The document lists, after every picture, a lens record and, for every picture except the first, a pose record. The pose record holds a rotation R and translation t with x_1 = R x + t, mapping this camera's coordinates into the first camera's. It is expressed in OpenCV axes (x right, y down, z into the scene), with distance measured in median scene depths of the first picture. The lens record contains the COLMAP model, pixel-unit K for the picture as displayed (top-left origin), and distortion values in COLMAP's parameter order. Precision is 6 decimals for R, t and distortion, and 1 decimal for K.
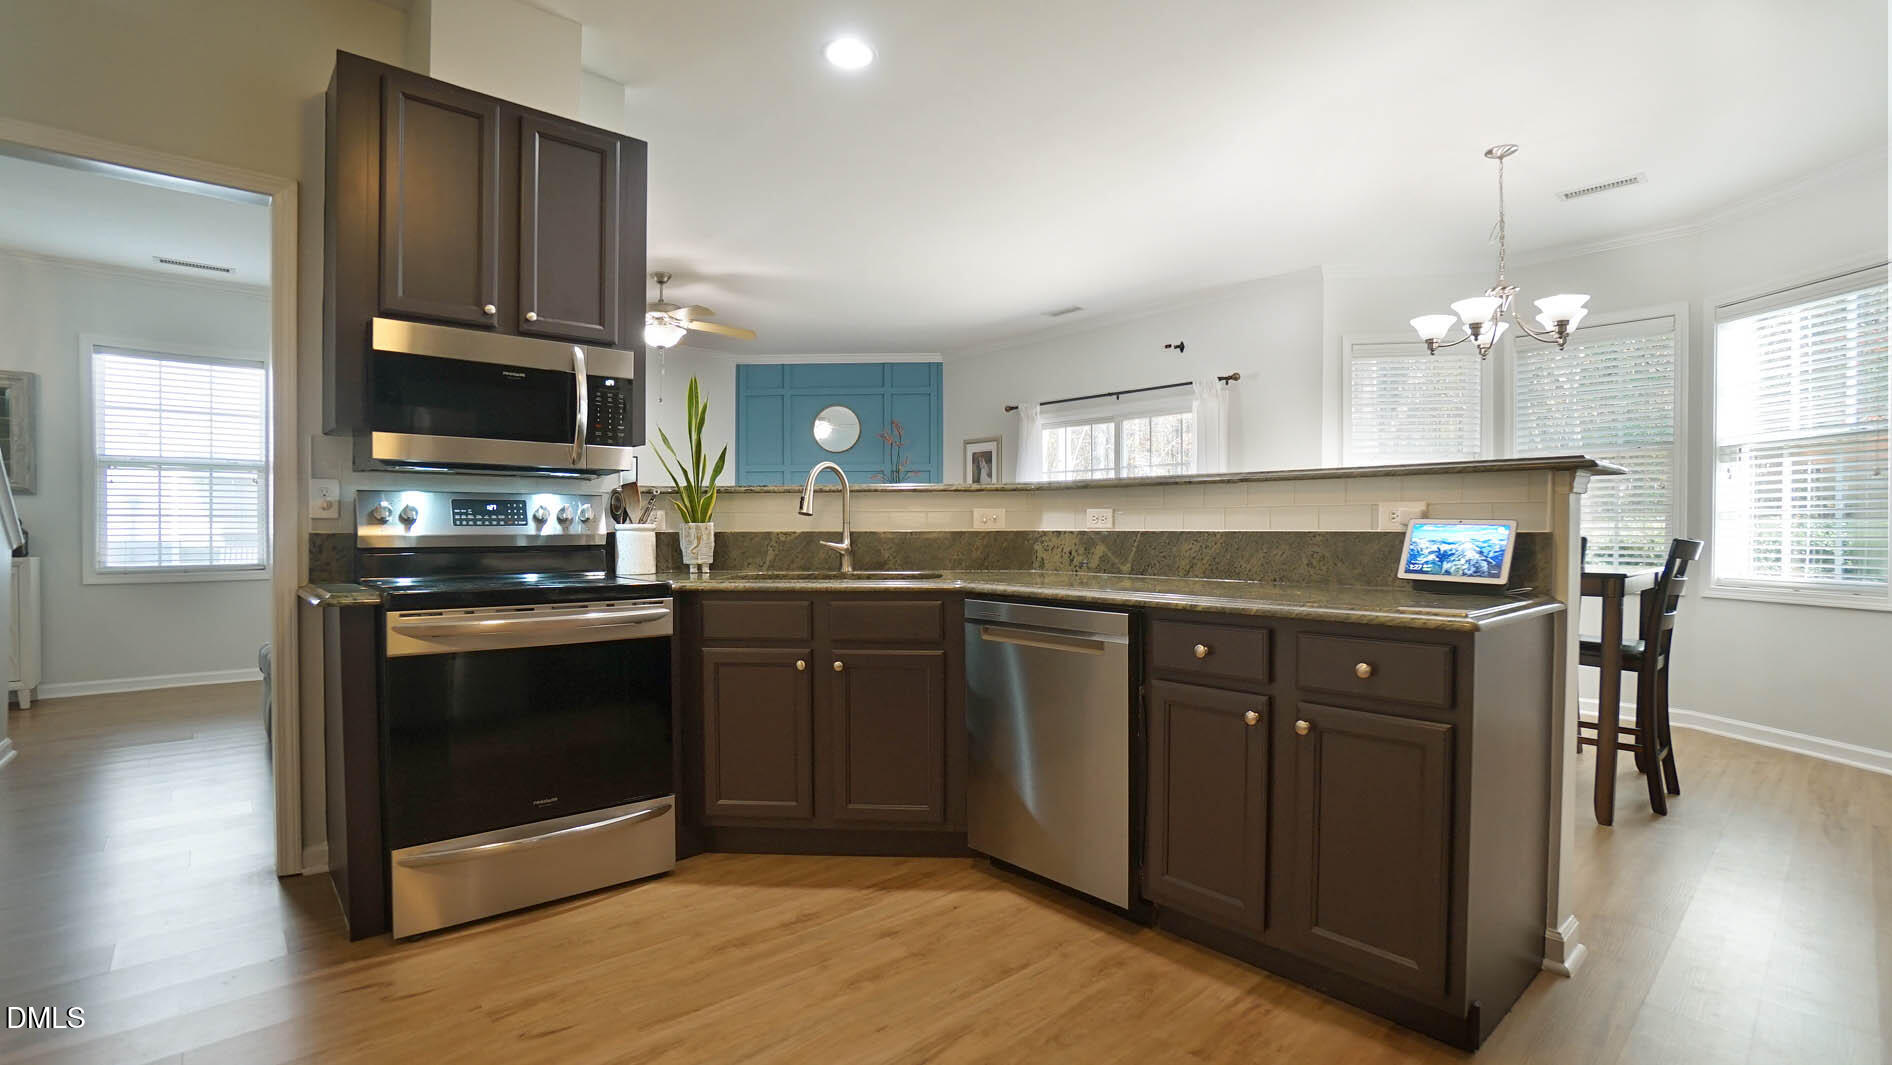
lens RADIAL K [[877.1, 0, 946.0], [0, 877.1, 532.5], [0, 0, 1]] dist [-0.000643, 0.000098]
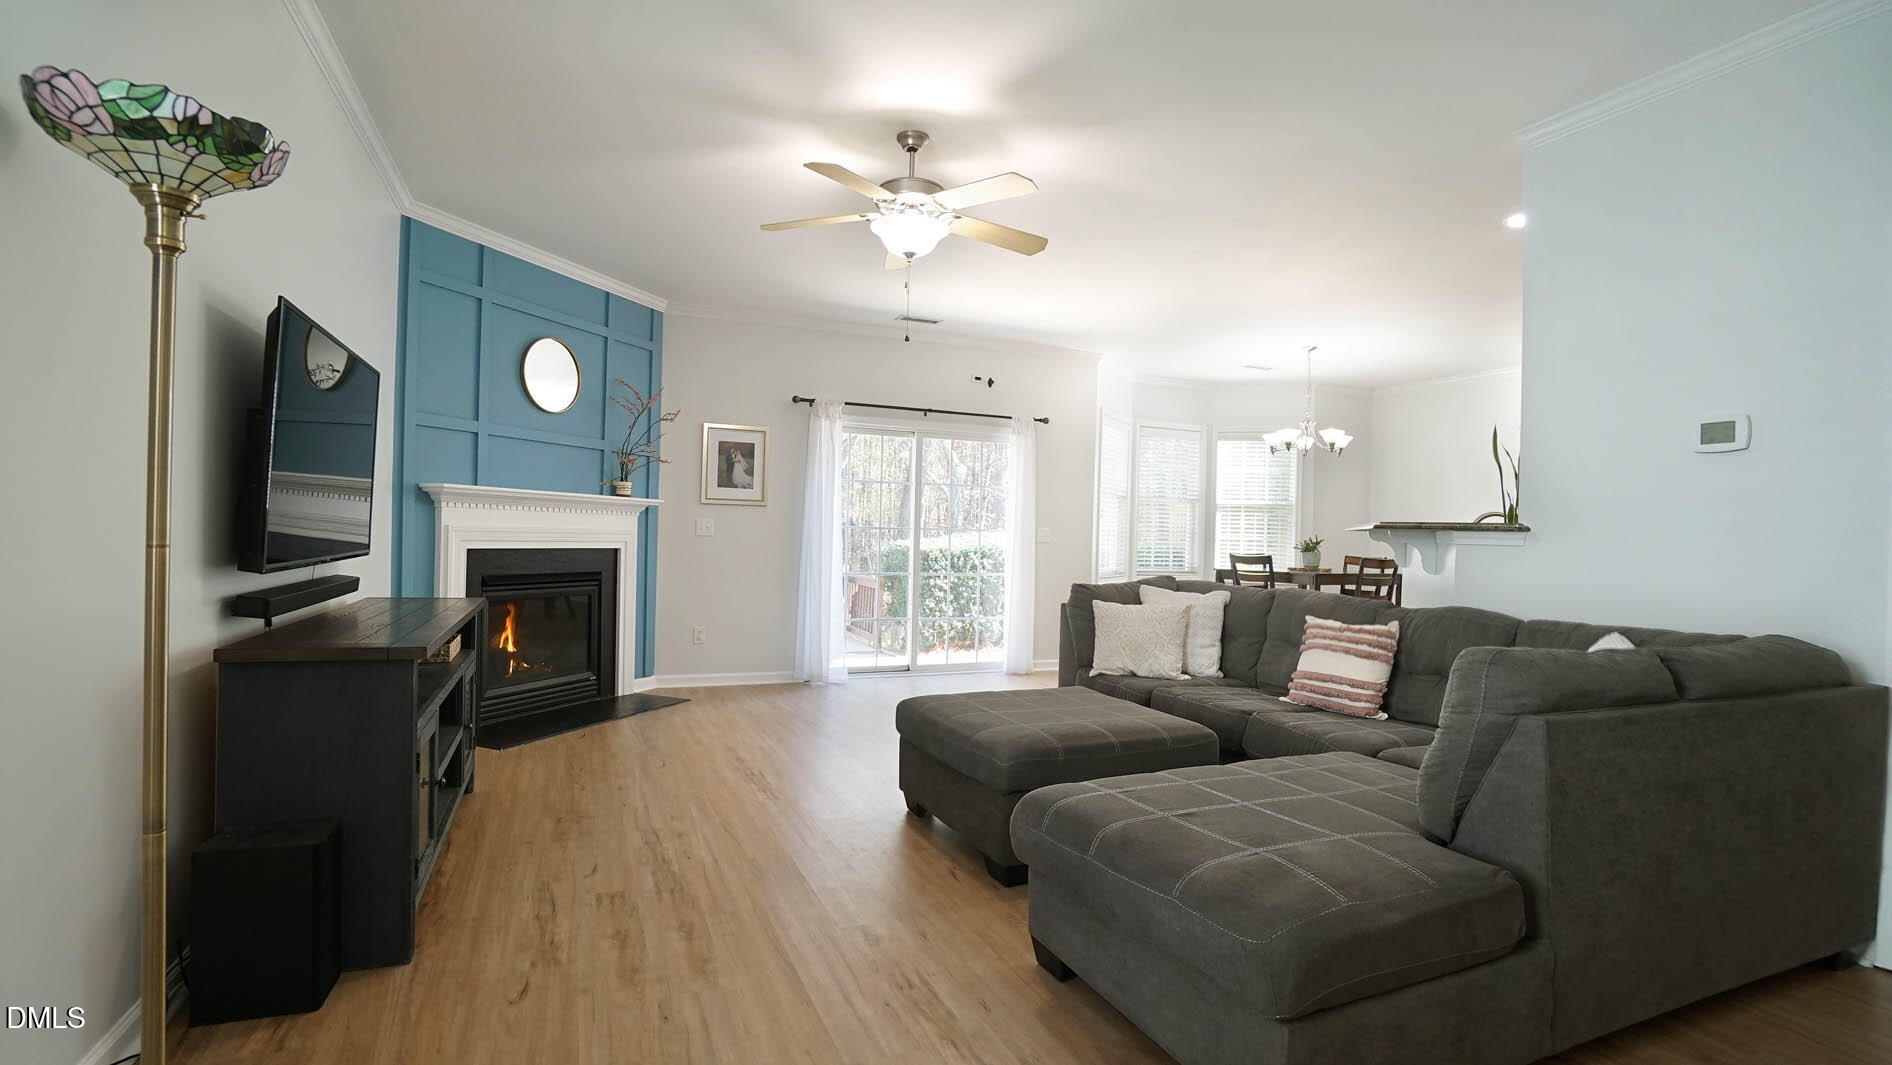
lens RADIAL K [[845.2, 0, 936.6], [0, 845.2, 540.1], [0, 0, 1]] dist [-0.002712, 0.000500]
pose [[0.376442, 0.009205, 0.926395, -0.712652], [-0.025039, 0.999686, 0.000241, -0.007315], [-0.926102, -0.023287, 0.376554, 0.610944]]
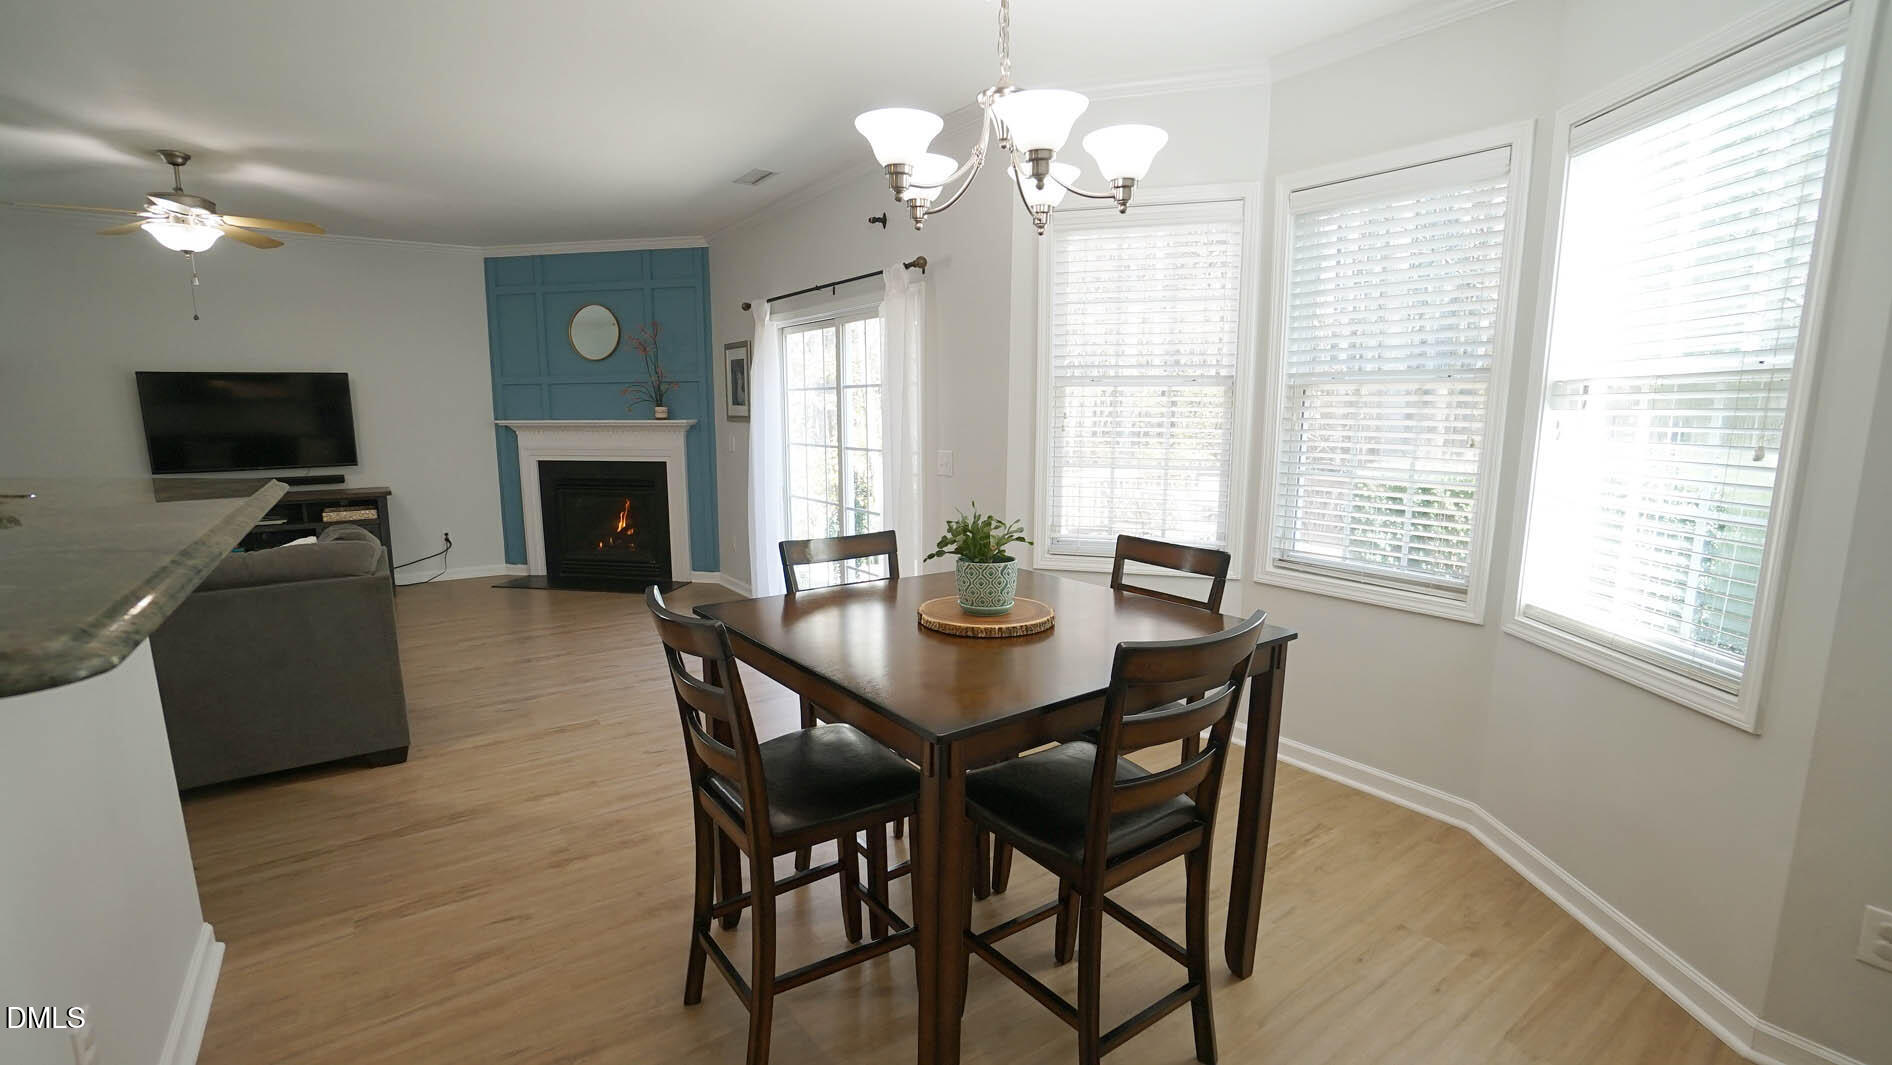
lens RADIAL K [[845.2, 0, 936.6], [0, 845.2, 540.1], [0, 0, 1]] dist [-0.002712, 0.000500]
pose [[0.986439, 0.024801, -0.162244, 0.407739], [0.001499, 0.987114, 0.160010, -0.059451], [0.164122, -0.158084, 0.973691, 0.268038]]
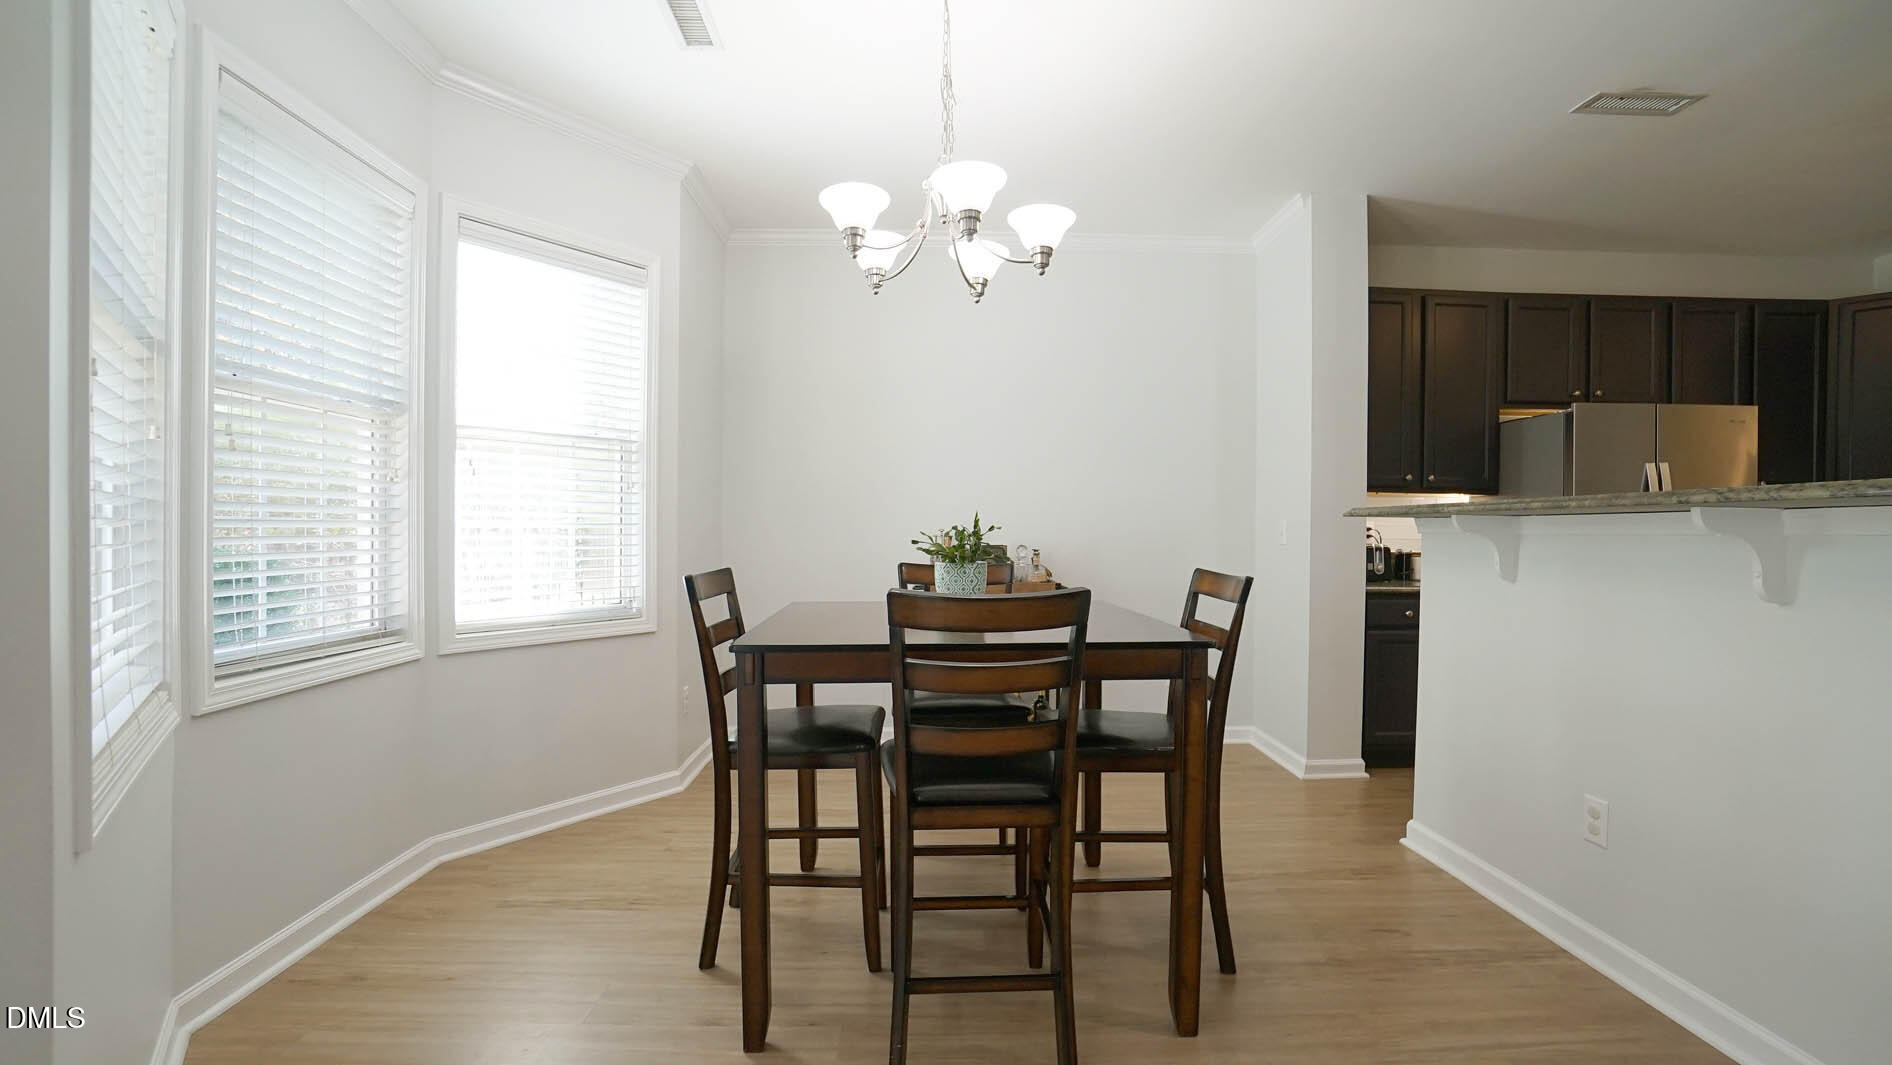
lens RADIAL K [[845.2, 0, 936.6], [0, 845.2, 540.1], [0, 0, 1]] dist [-0.002712, 0.000500]
pose [[-0.706791, -0.016678, 0.707226, 0.127093], [-0.014586, 0.999853, 0.009002, -0.016595], [-0.707272, -0.003953, -0.706931, 0.835171]]
